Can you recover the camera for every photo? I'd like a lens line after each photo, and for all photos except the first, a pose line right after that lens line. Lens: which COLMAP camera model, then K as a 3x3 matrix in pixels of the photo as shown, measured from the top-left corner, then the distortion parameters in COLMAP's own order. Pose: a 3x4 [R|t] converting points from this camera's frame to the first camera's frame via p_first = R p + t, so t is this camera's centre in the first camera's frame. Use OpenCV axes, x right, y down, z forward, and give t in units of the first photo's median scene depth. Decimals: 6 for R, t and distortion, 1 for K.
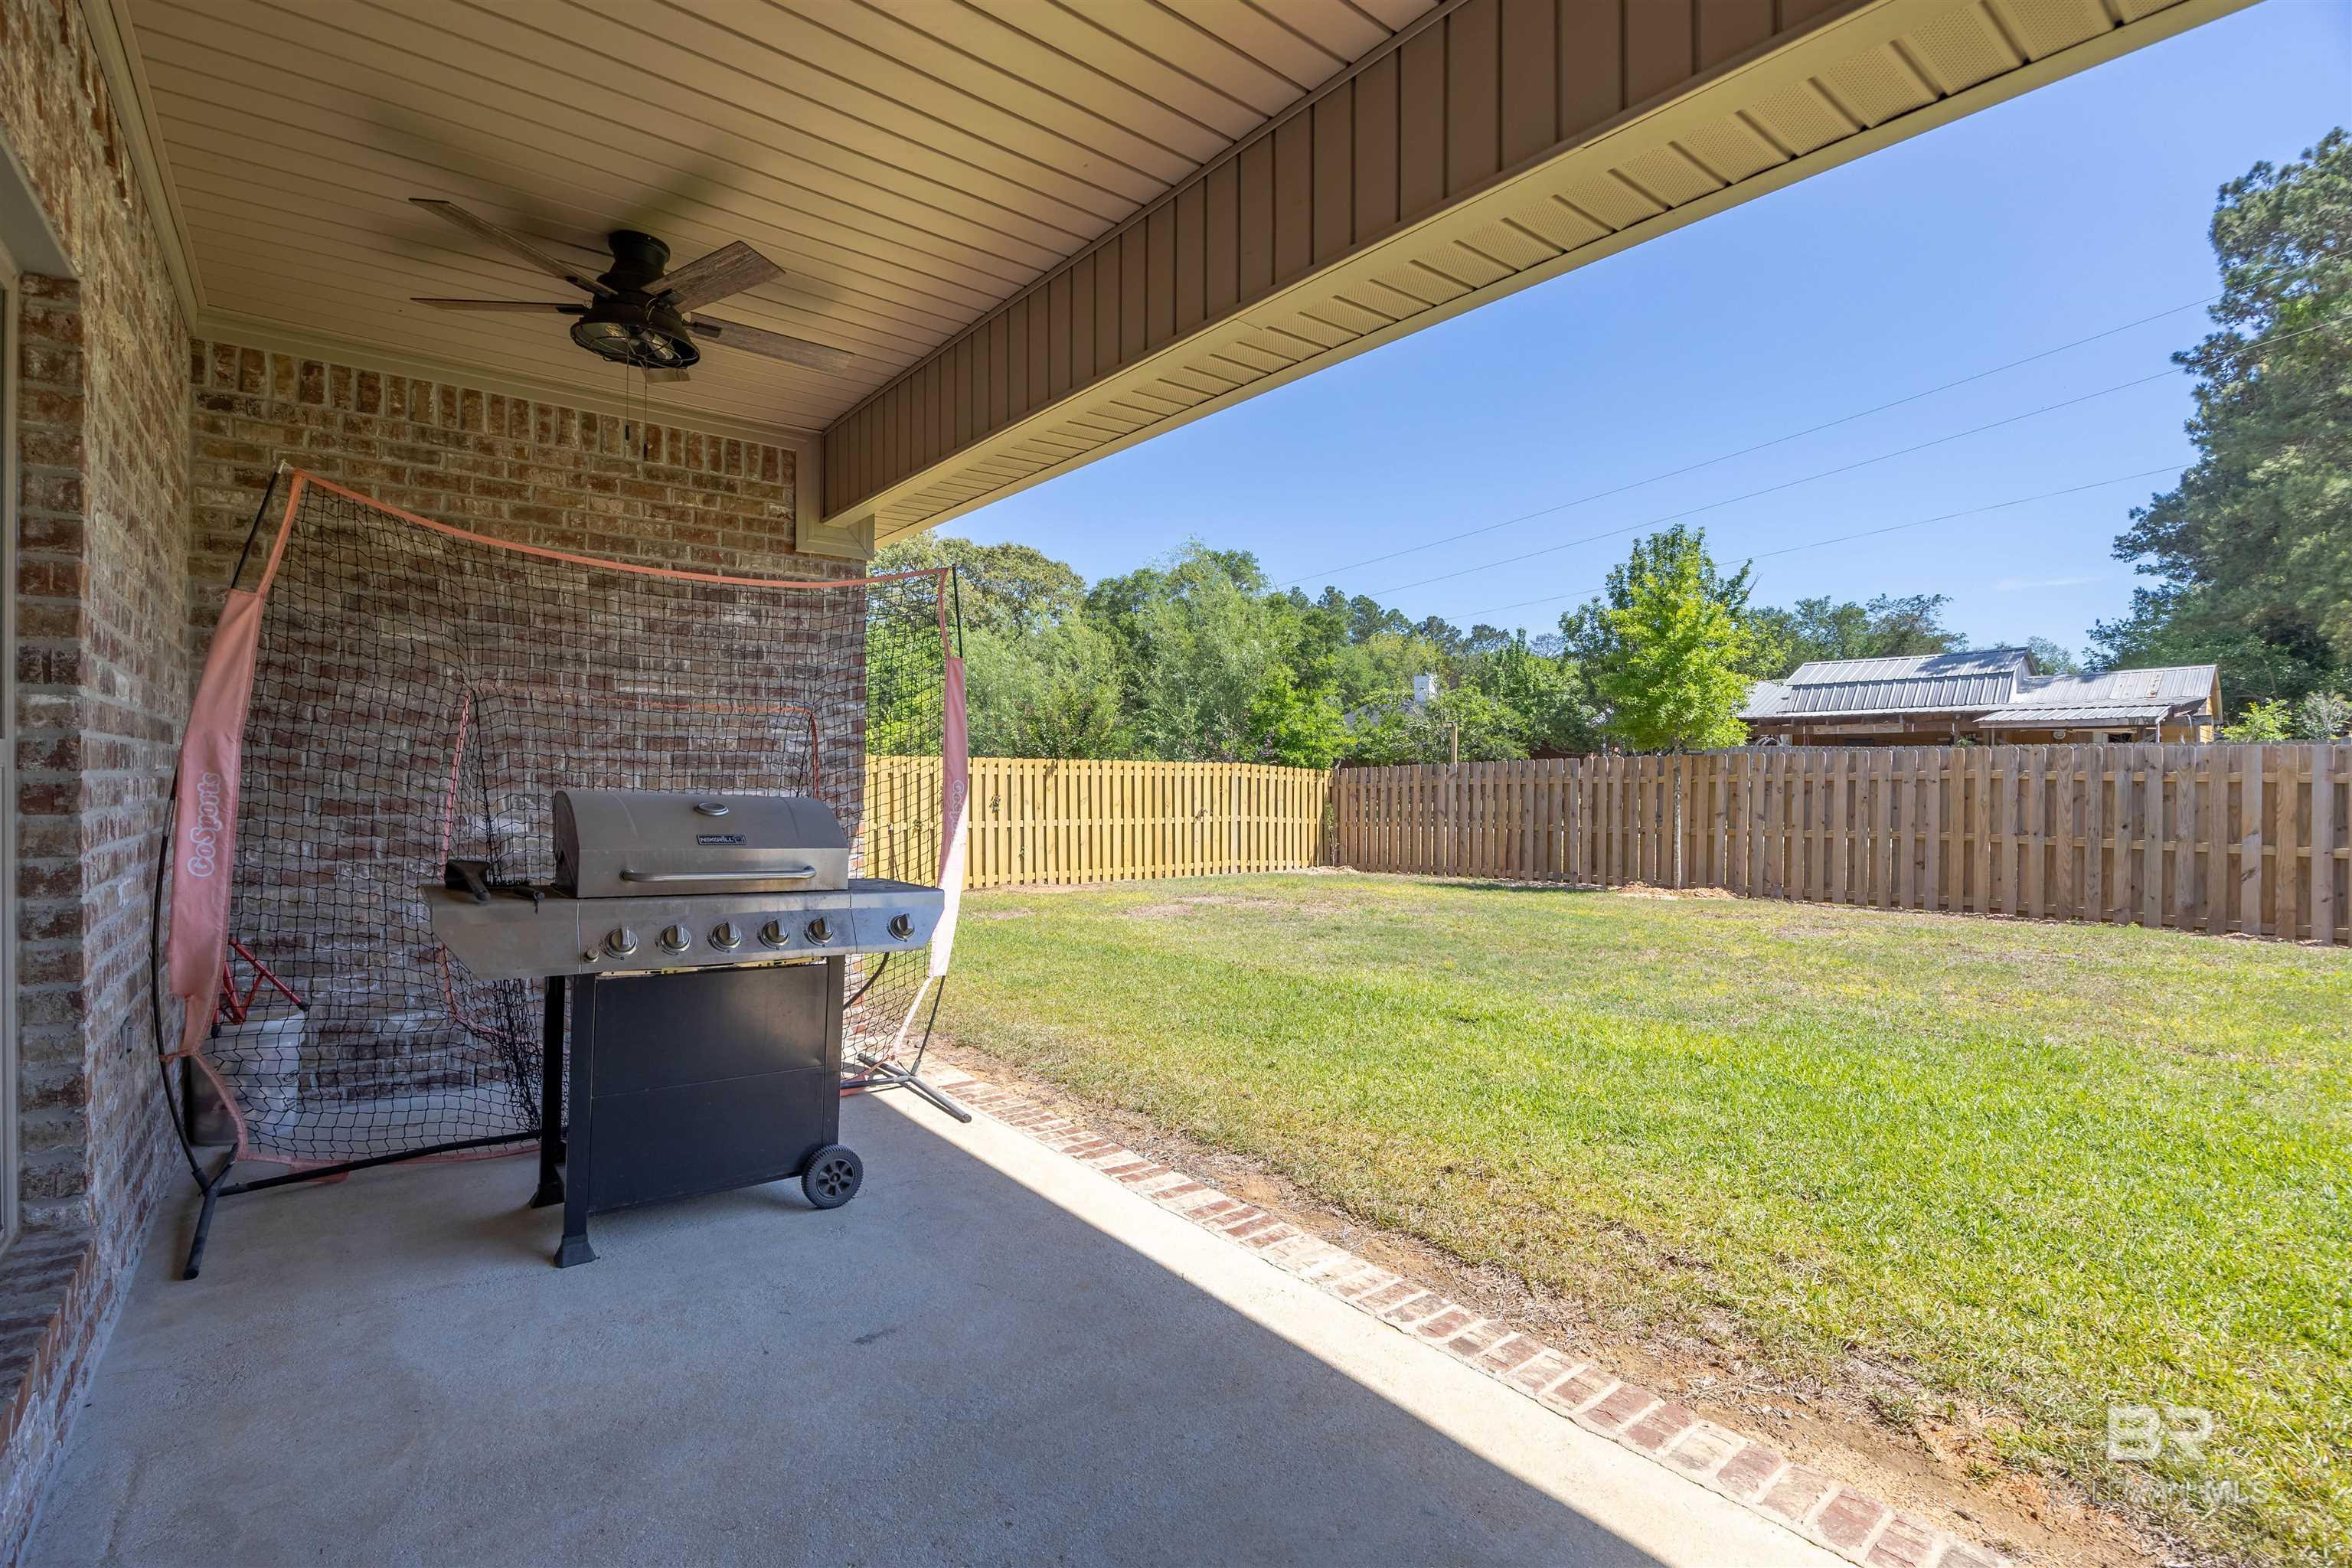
lens RADIAL K [[1026.9, 0, 1091.8], [0, 1026.9, 774.5], [0, 0, 1]] dist [-0.003467, -0.000269]
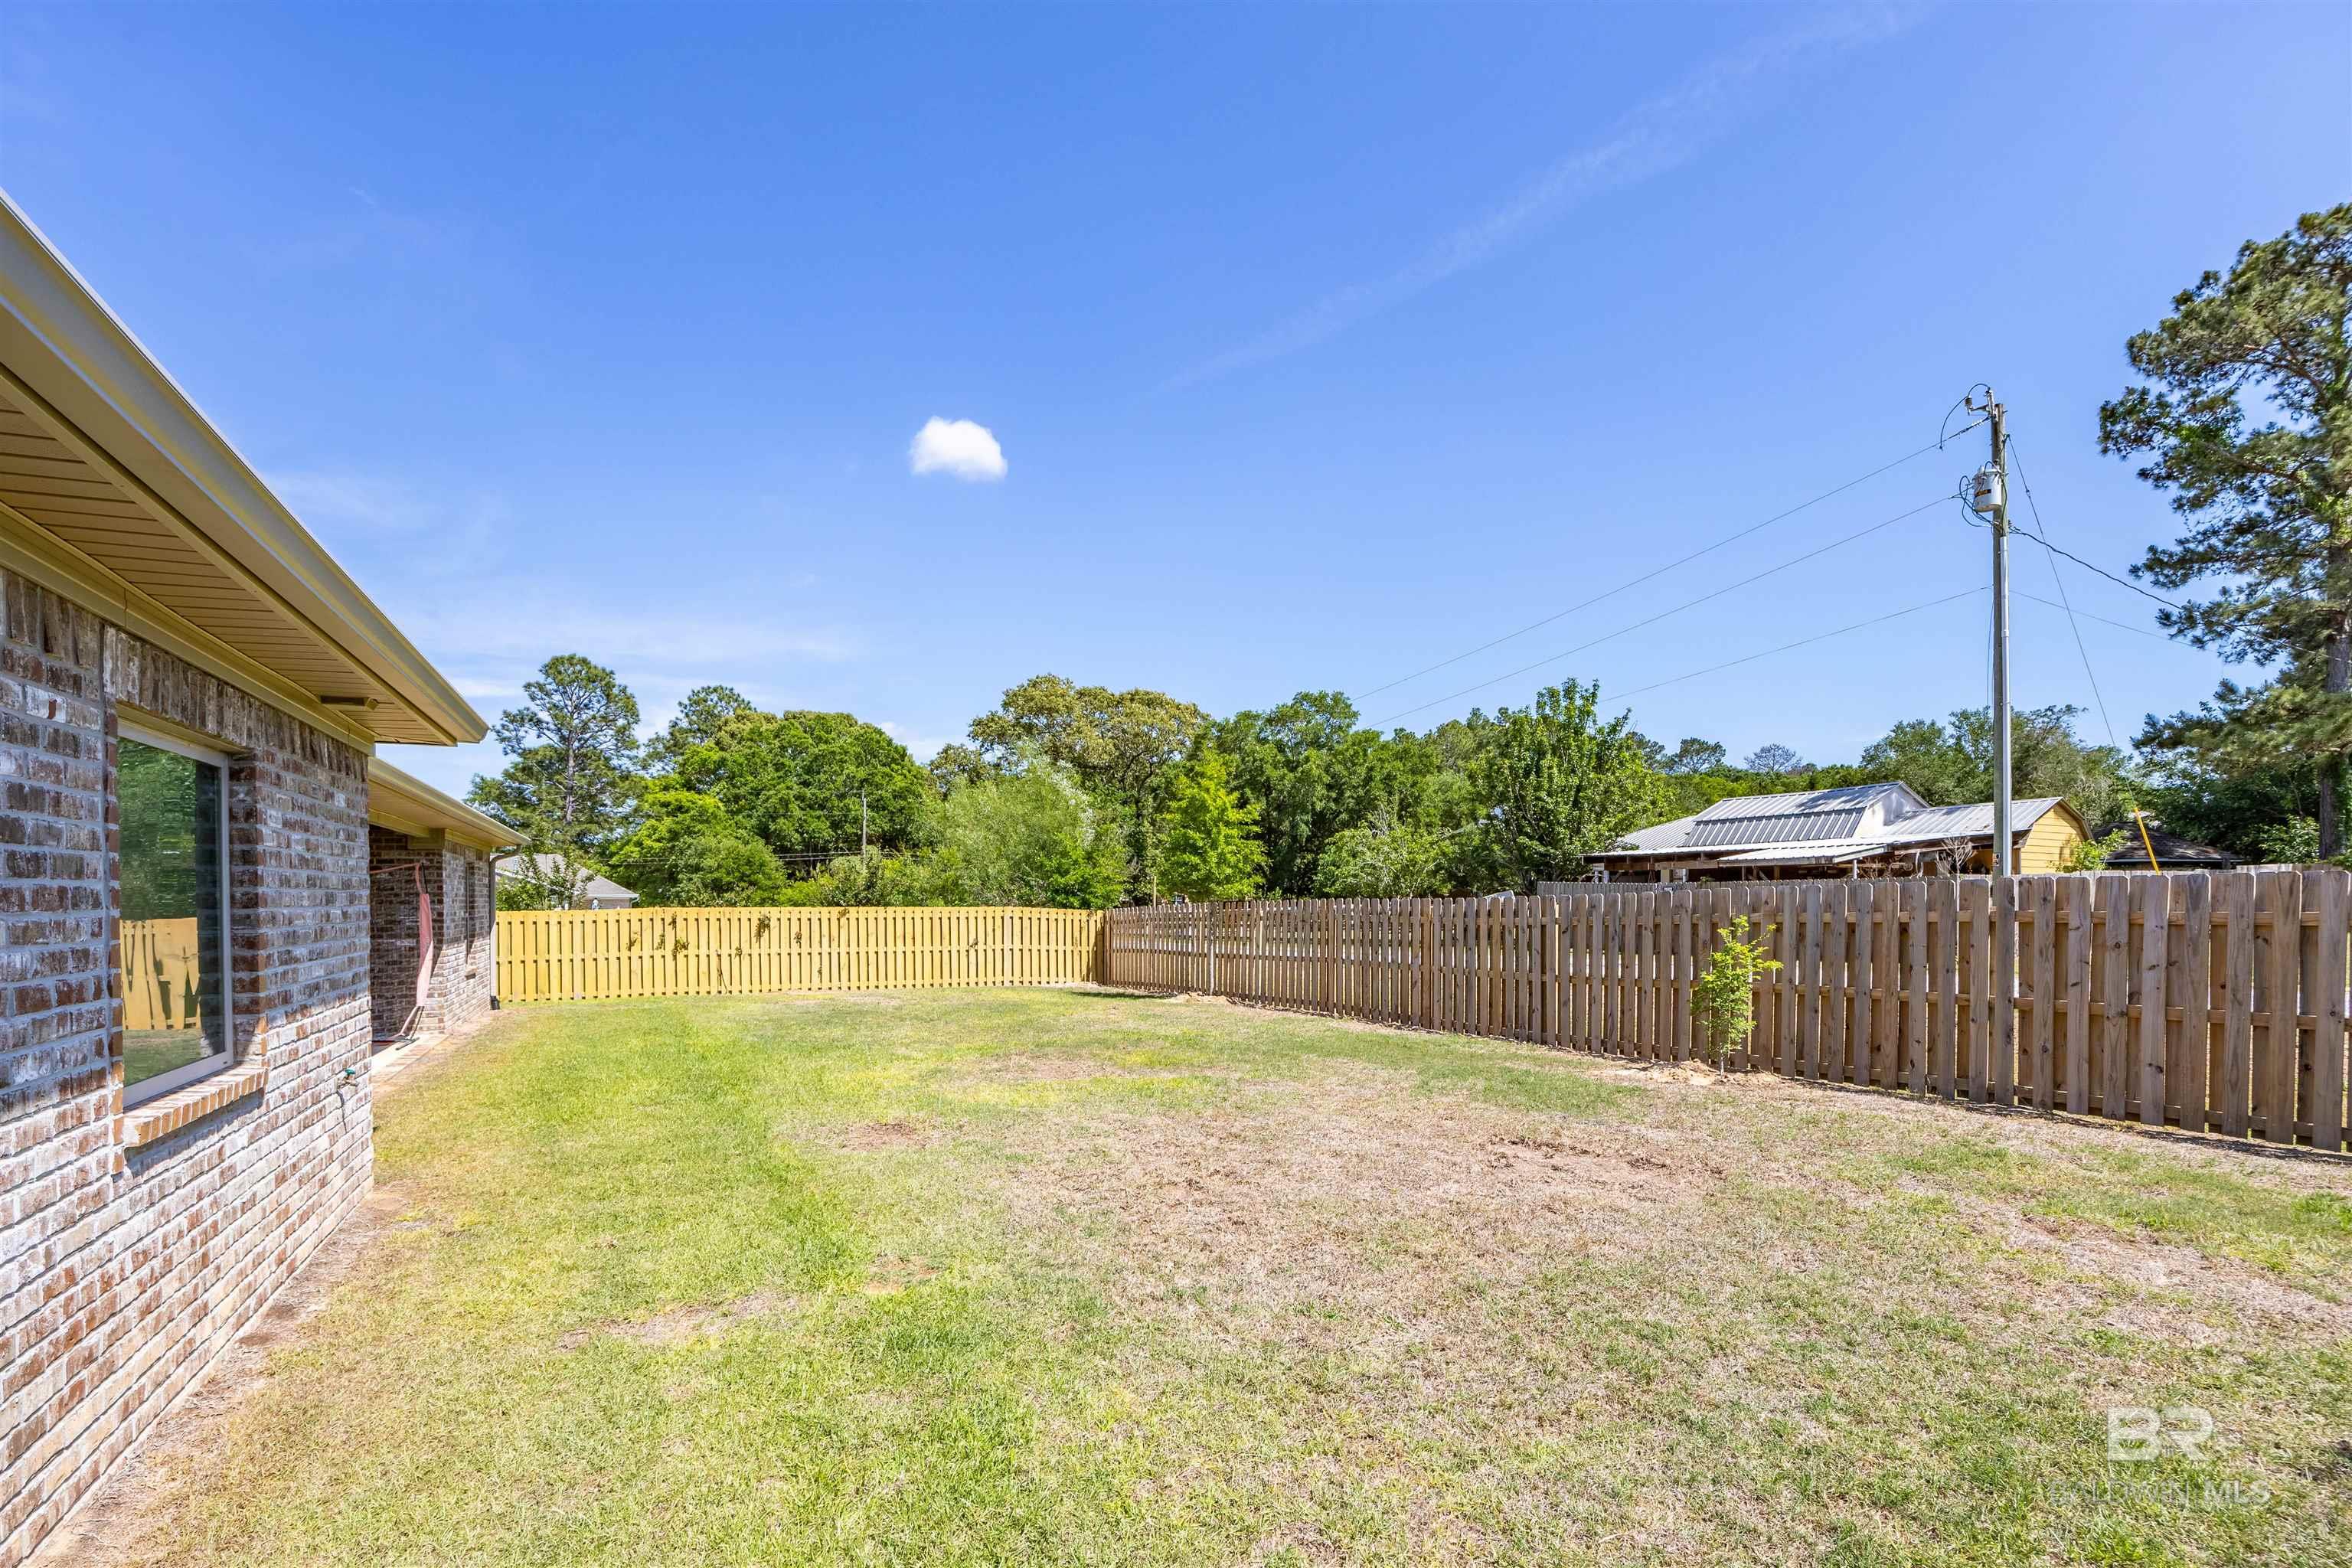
lens RADIAL K [[1098.3, 0, 1166.3], [0, 1098.3, 917.7], [0, 0, 1]] dist [0.000200, 0.000181]
pose [[0.979544, -0.007295, -0.201098, 0.399971], [0.010316, 0.999849, 0.013980, -0.008609], [0.200965, -0.015769, 0.979471, -0.254058]]
